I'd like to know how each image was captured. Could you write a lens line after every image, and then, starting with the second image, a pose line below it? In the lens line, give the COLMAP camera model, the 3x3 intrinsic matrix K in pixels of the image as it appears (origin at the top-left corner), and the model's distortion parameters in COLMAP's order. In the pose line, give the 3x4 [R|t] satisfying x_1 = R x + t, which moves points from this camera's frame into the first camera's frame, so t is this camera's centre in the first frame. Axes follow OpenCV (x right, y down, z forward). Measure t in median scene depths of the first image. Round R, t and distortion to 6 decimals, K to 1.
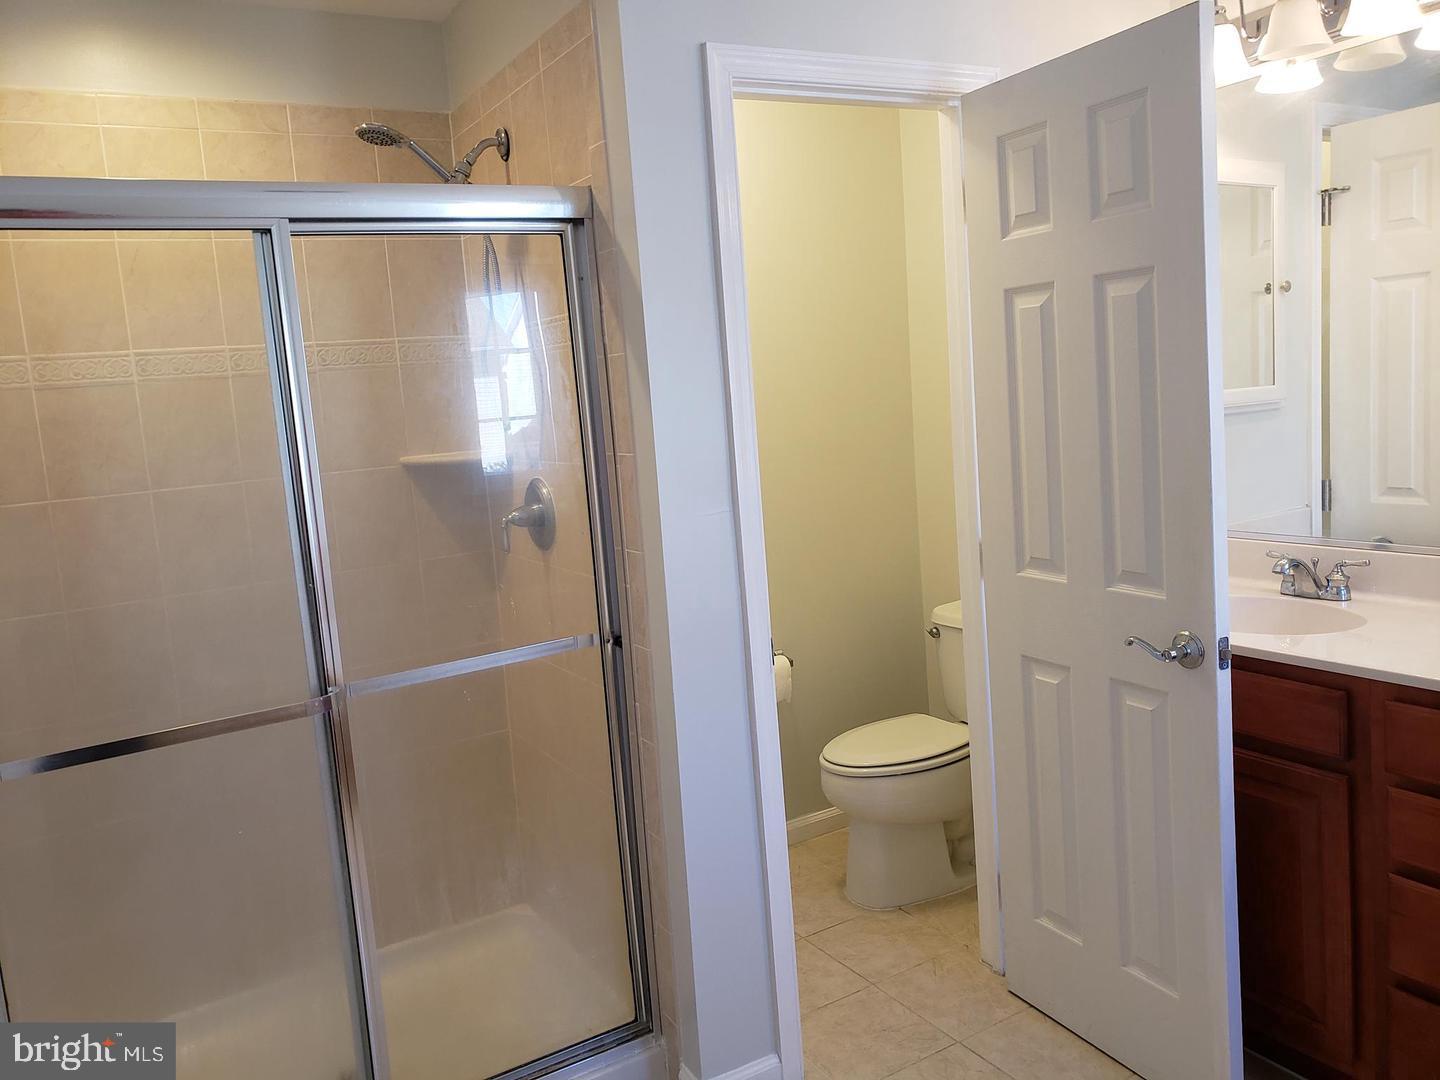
lens RADIAL K [[1122.3, 0, 711.9], [0, 1122.3, 505.7], [0, 0, 1]] dist [0.032117, -0.009956]
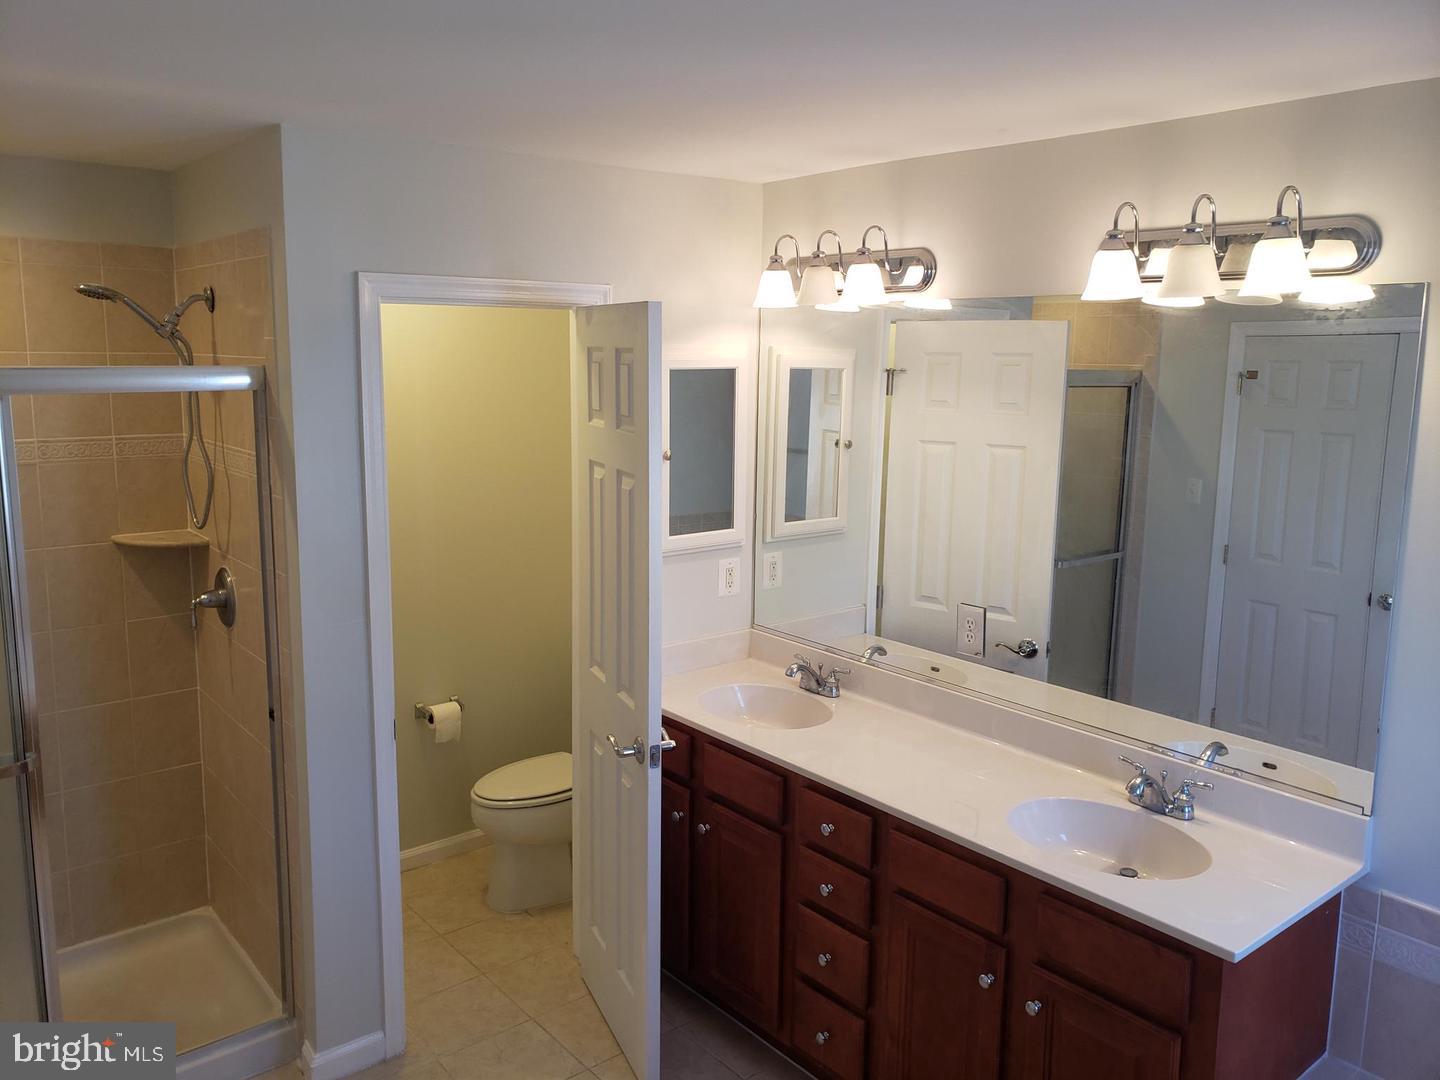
lens RADIAL K [[1122.3, 0, 711.9], [0, 1122.3, 505.7], [0, 0, 1]] dist [0.032117, -0.009956]
pose [[0.985370, 0.065075, 0.157516, 0.162331], [-0.069467, 0.997330, 0.022538, -0.151575], [-0.155628, -0.033151, 0.987259, -0.284580]]
